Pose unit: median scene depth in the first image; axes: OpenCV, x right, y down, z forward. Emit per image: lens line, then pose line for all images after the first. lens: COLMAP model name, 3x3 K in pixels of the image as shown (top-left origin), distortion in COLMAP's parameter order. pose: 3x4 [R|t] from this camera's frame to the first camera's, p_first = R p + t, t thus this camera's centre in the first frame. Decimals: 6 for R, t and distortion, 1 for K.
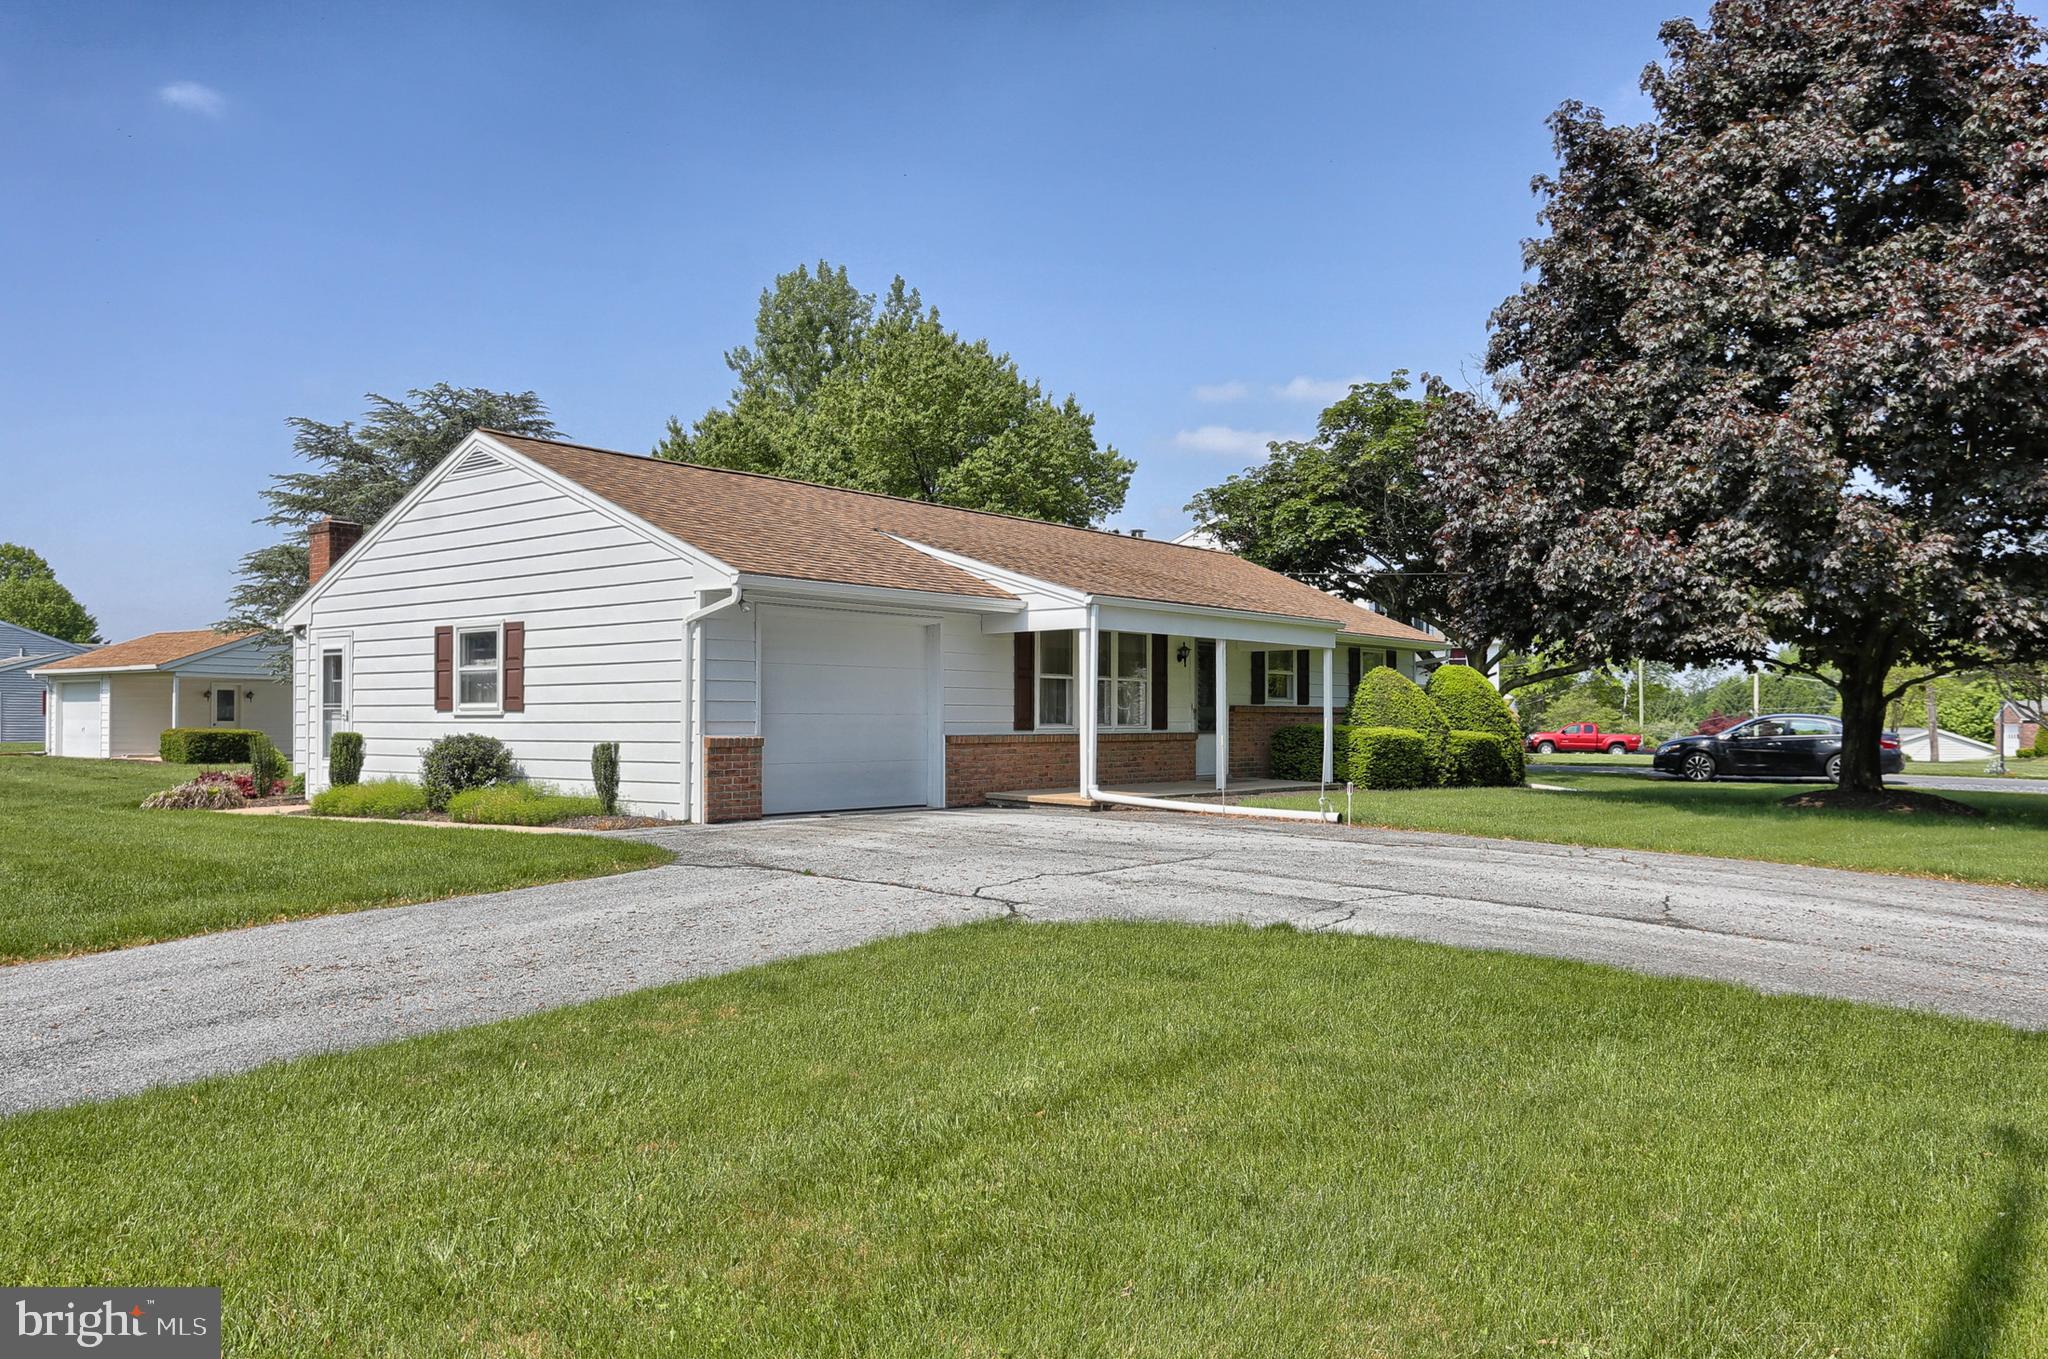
lens RADIAL K [[1492.5, 0, 1024.0], [0, 1492.5, 679.5], [0, 0, 1]] dist [-0.001630, -0.000746]
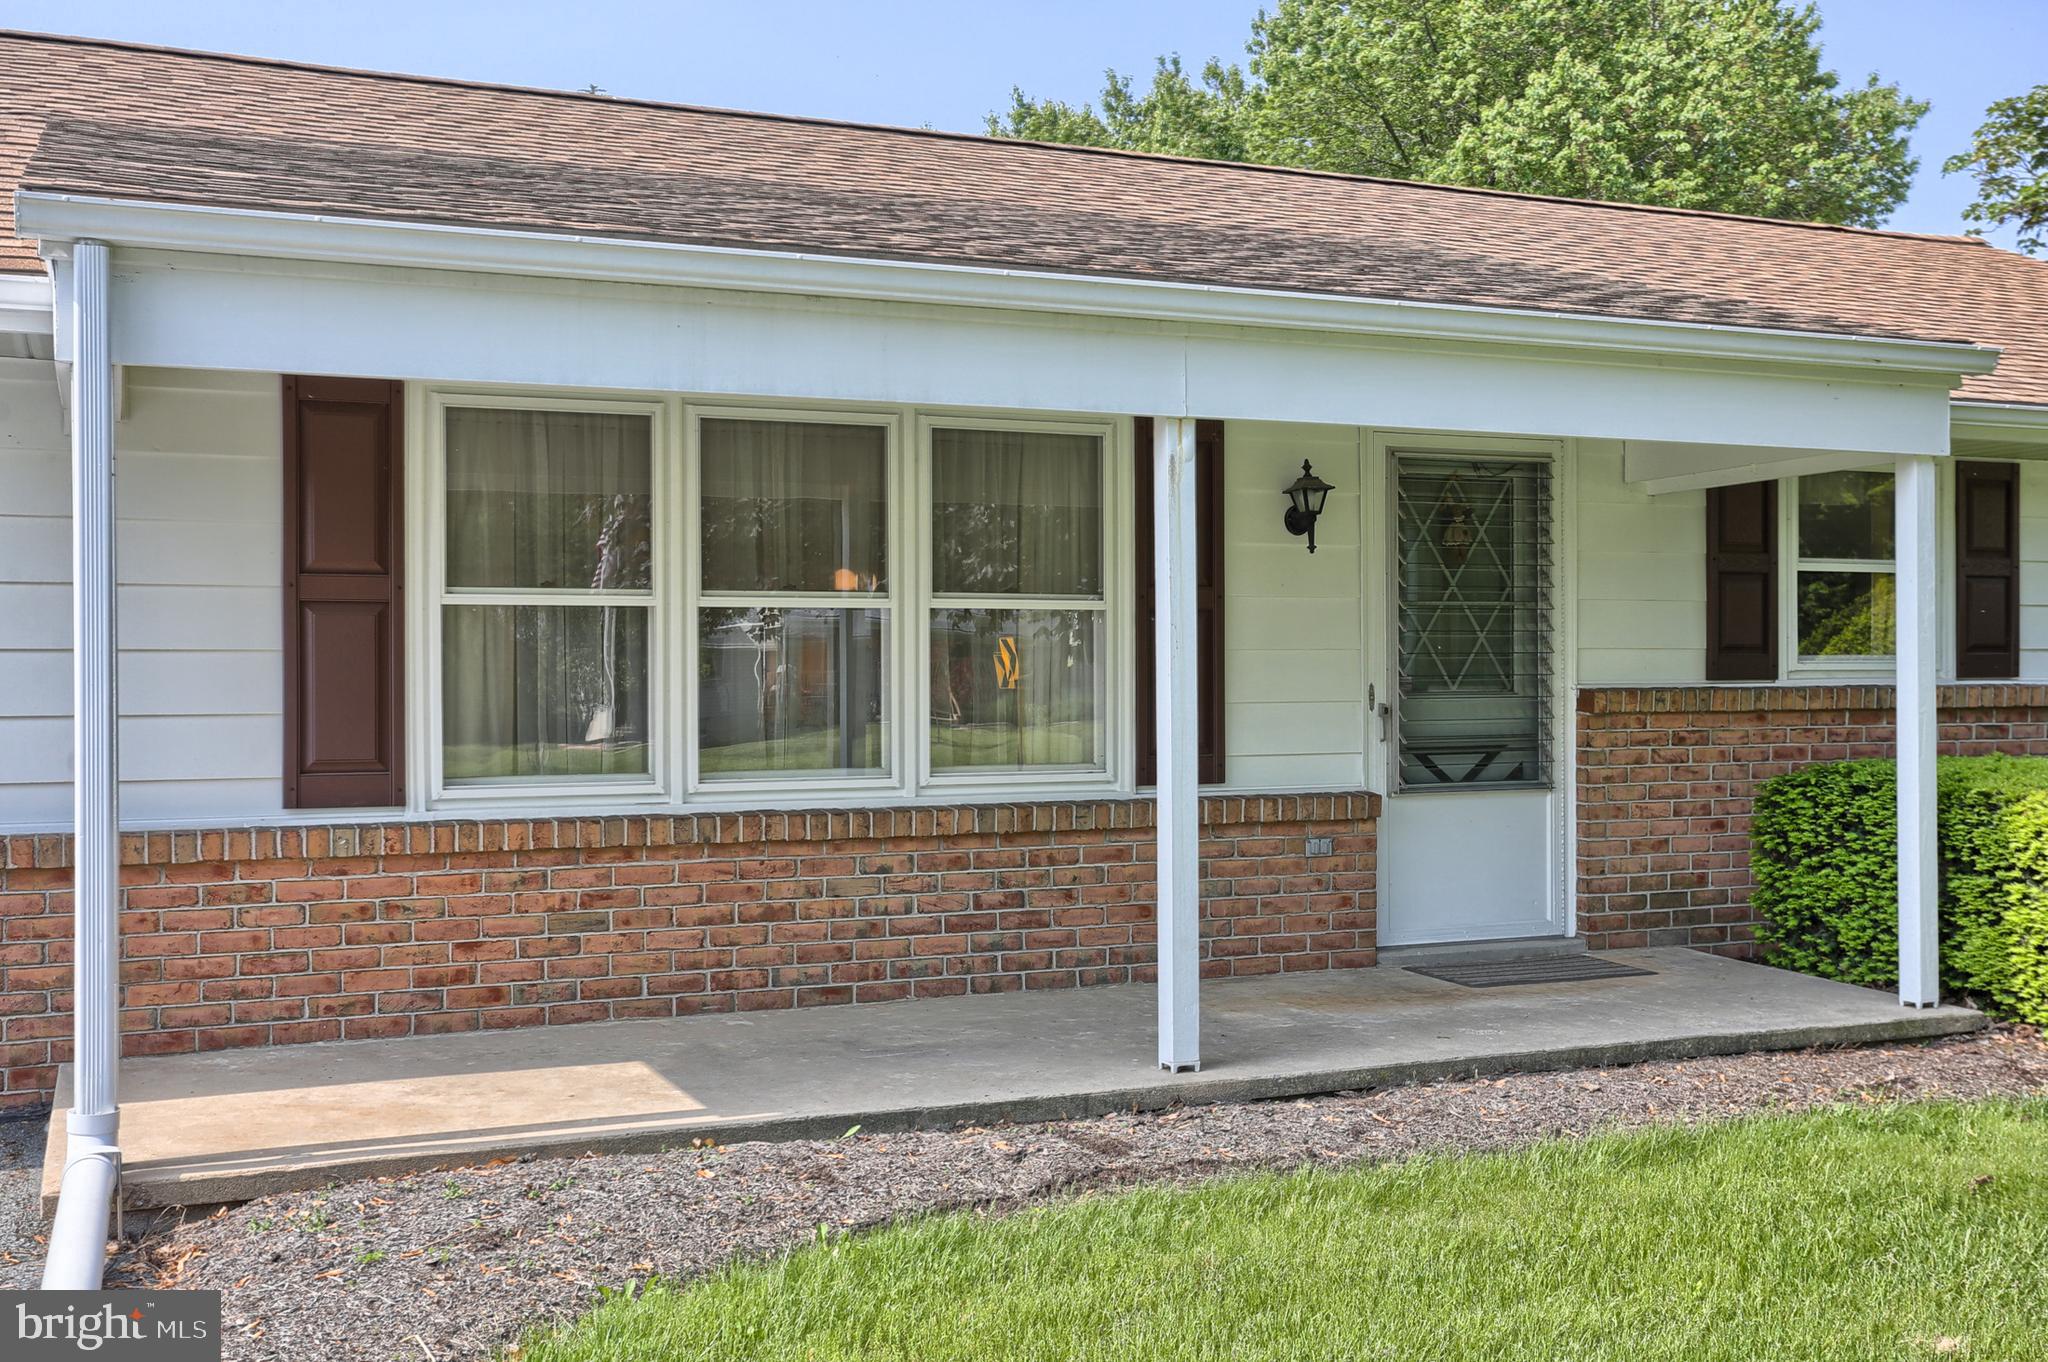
lens RADIAL K [[2100.8, 0, 1024.0], [0, 2100.8, 681.0], [0, 0, 1]] dist [0.005875, 0.003321]
pose [[0.887164, -0.006081, -0.461415, 0.216839], [0.019654, 0.999504, 0.024616, 0.004137], [0.461036, -0.030908, 0.886843, 0.580258]]
